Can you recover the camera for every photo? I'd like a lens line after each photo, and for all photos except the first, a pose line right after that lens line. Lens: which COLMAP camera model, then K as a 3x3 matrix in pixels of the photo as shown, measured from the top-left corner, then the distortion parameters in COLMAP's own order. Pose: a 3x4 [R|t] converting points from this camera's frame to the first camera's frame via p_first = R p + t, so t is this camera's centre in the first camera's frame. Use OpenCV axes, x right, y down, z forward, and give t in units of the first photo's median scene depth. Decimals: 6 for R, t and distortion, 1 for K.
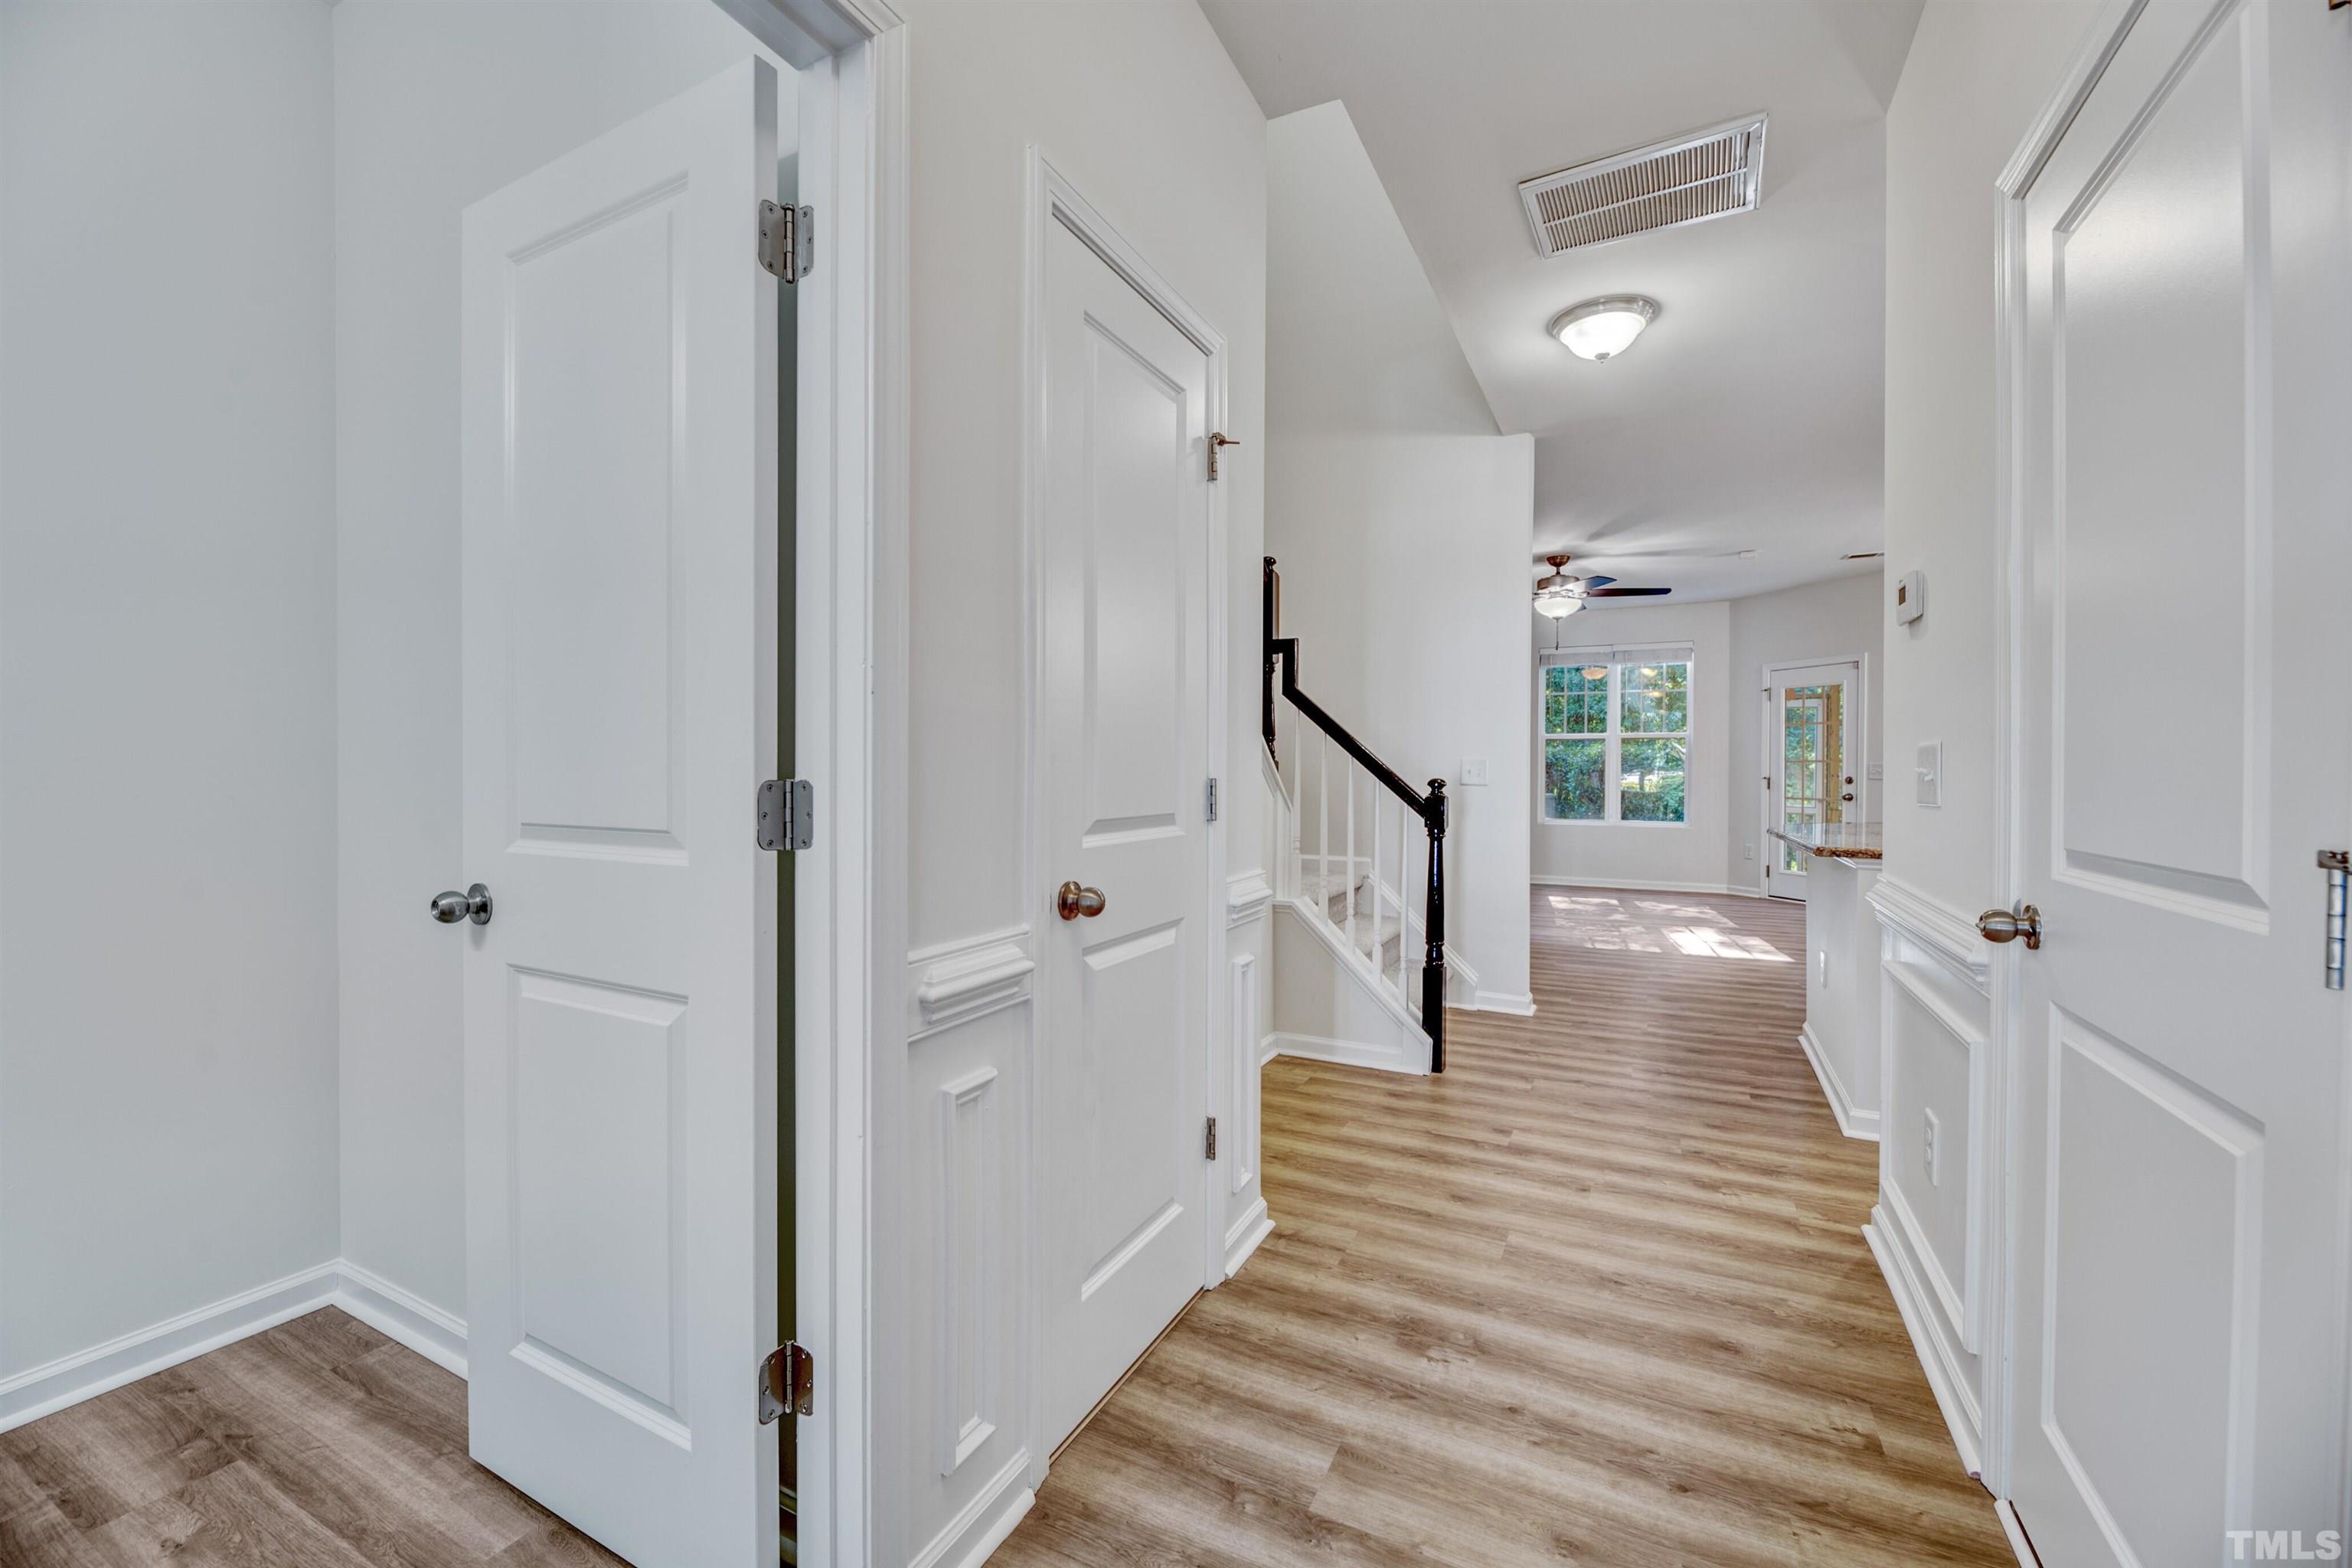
lens RADIAL K [[955.7, 0, 1174.2], [0, 955.7, 772.7], [0, 0, 1]] dist [-0.002733, -0.002643]
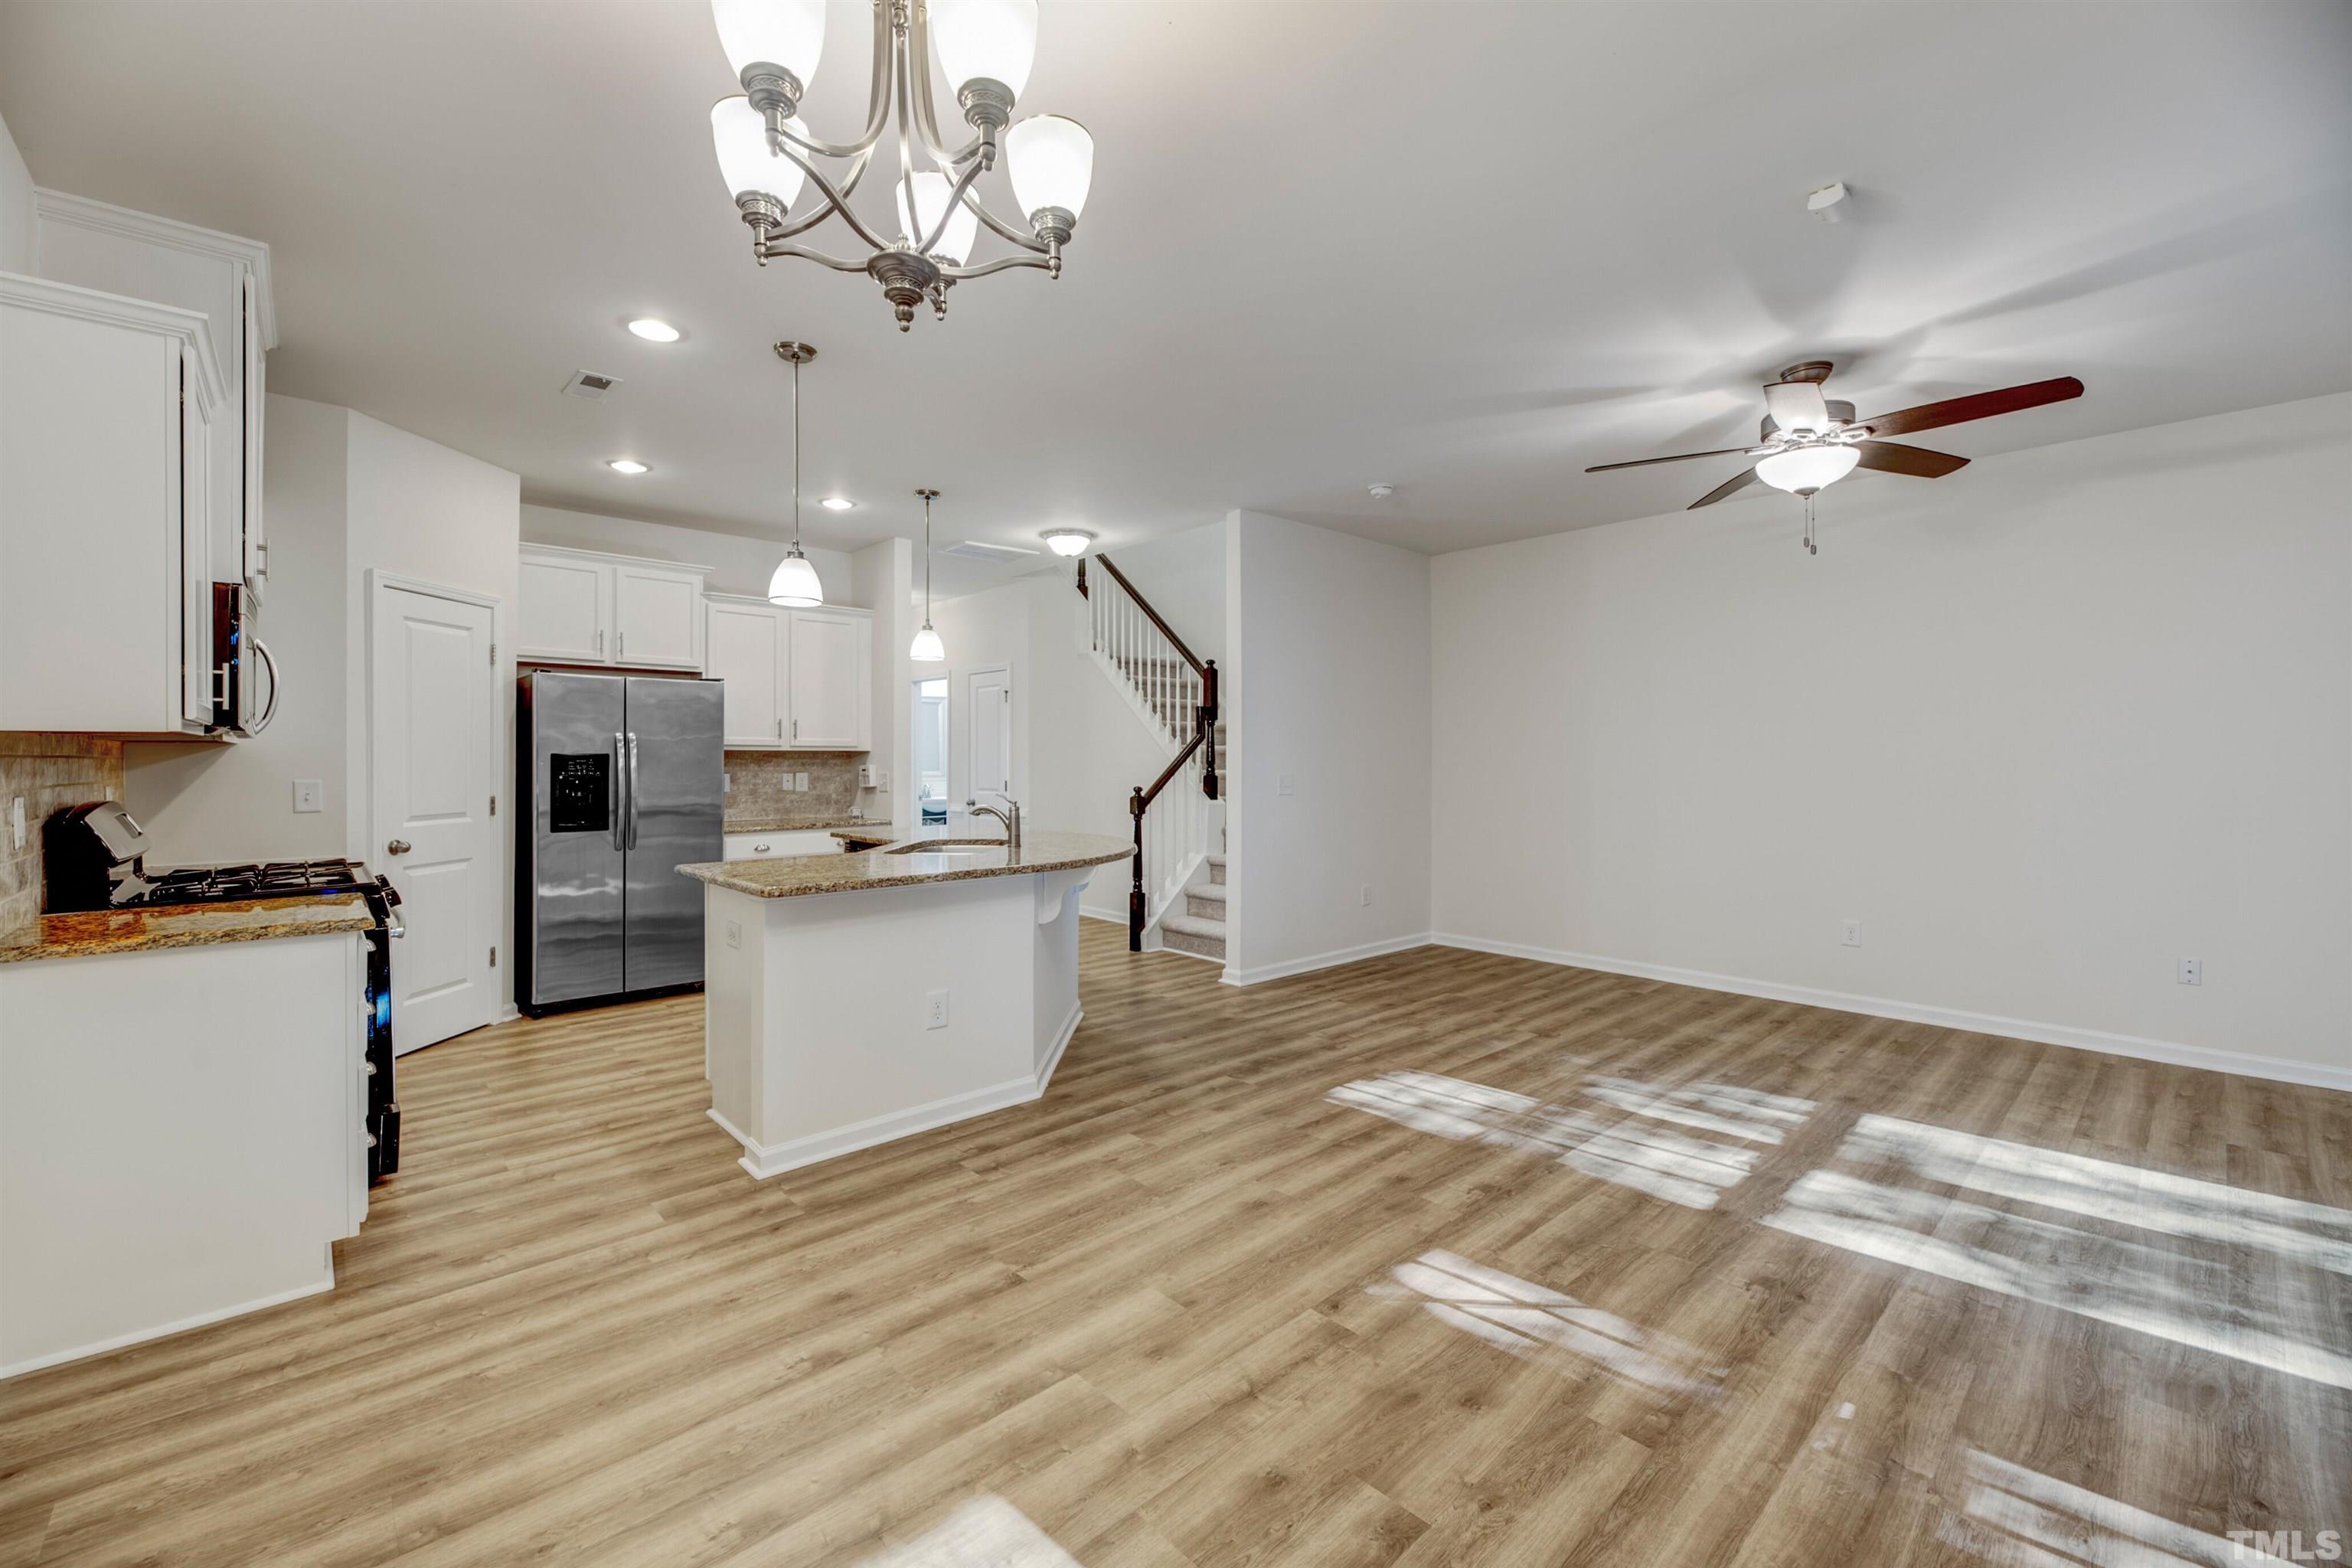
lens RADIAL K [[955.7, 0, 1168.9], [0, 955.7, 761.8], [0, 0, 1]] dist [-0.002733, -0.002643]
pose [[-0.355817, -0.003783, -0.934548, 2.166504], [-0.003282, 0.999991, -0.002798, -0.040340], [0.934550, 0.002072, -0.355826, 1.907310]]
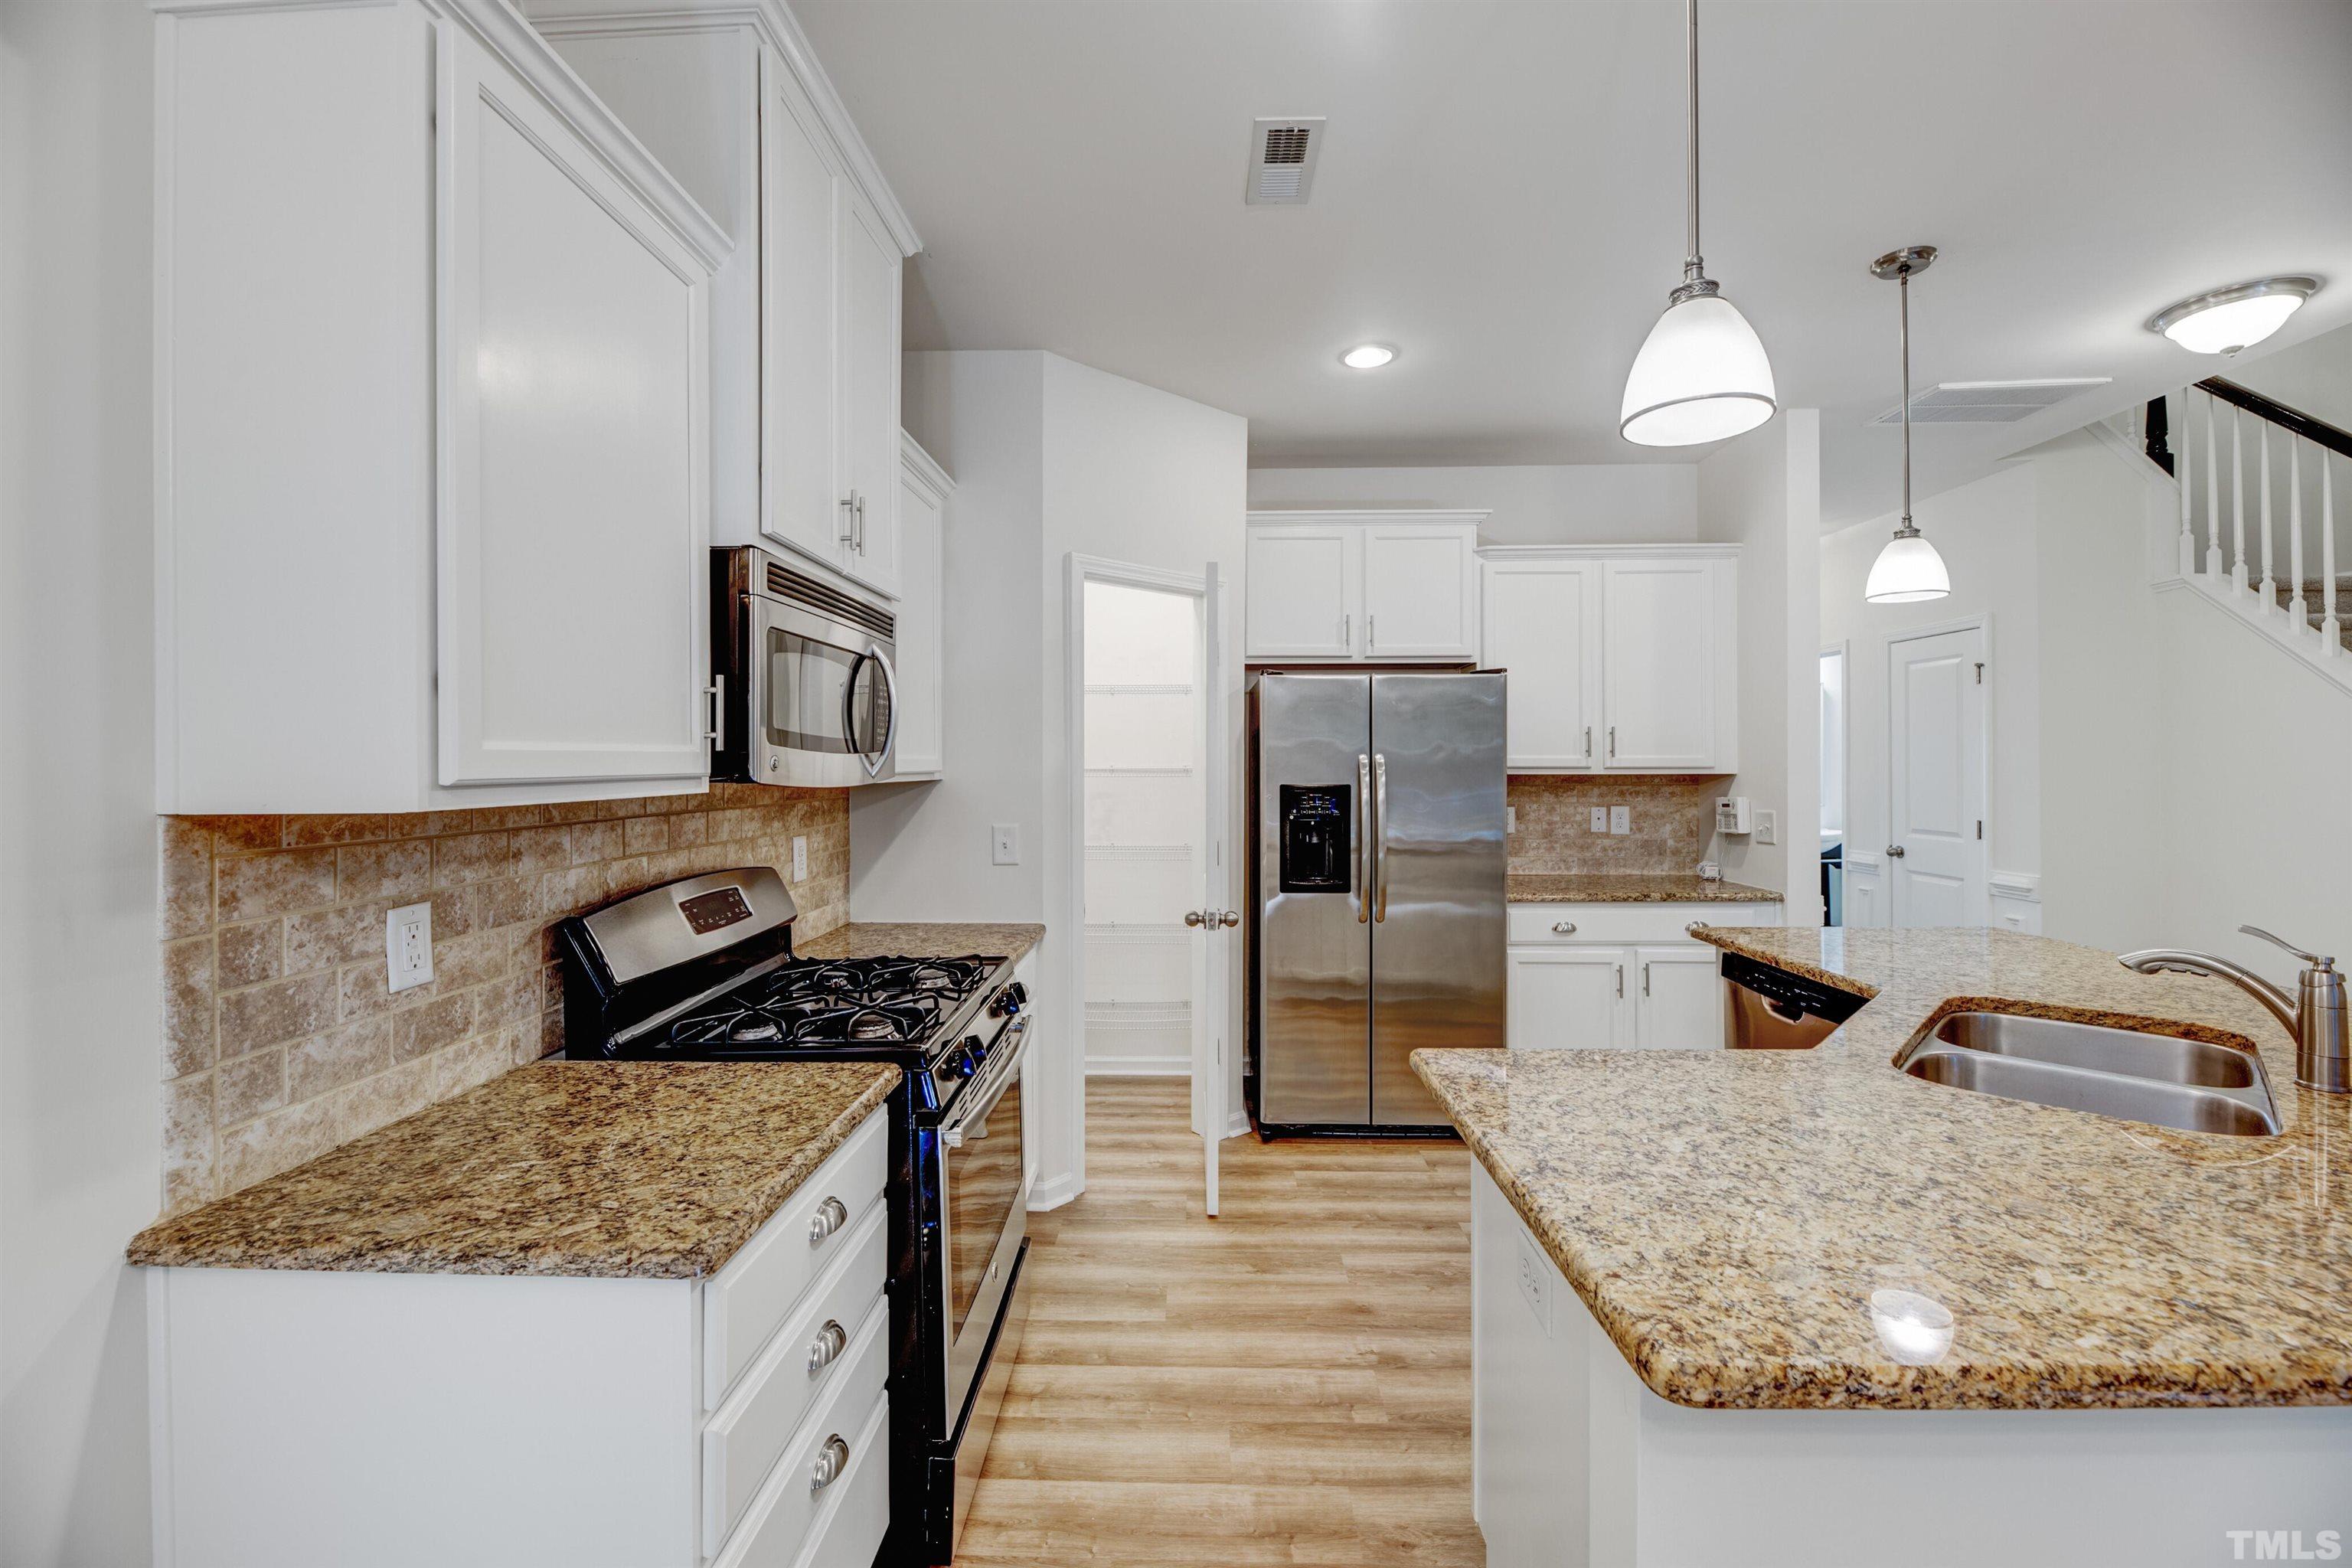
lens RADIAL K [[955.7, 0, 1168.9], [0, 955.7, 759.2], [0, 0, 1]] dist [-0.002733, -0.002643]
pose [[-0.908037, -0.003651, -0.418873, 1.693465], [-0.002235, 0.999990, -0.003873, -0.078963], [0.418883, -0.002581, -0.908036, 1.418198]]
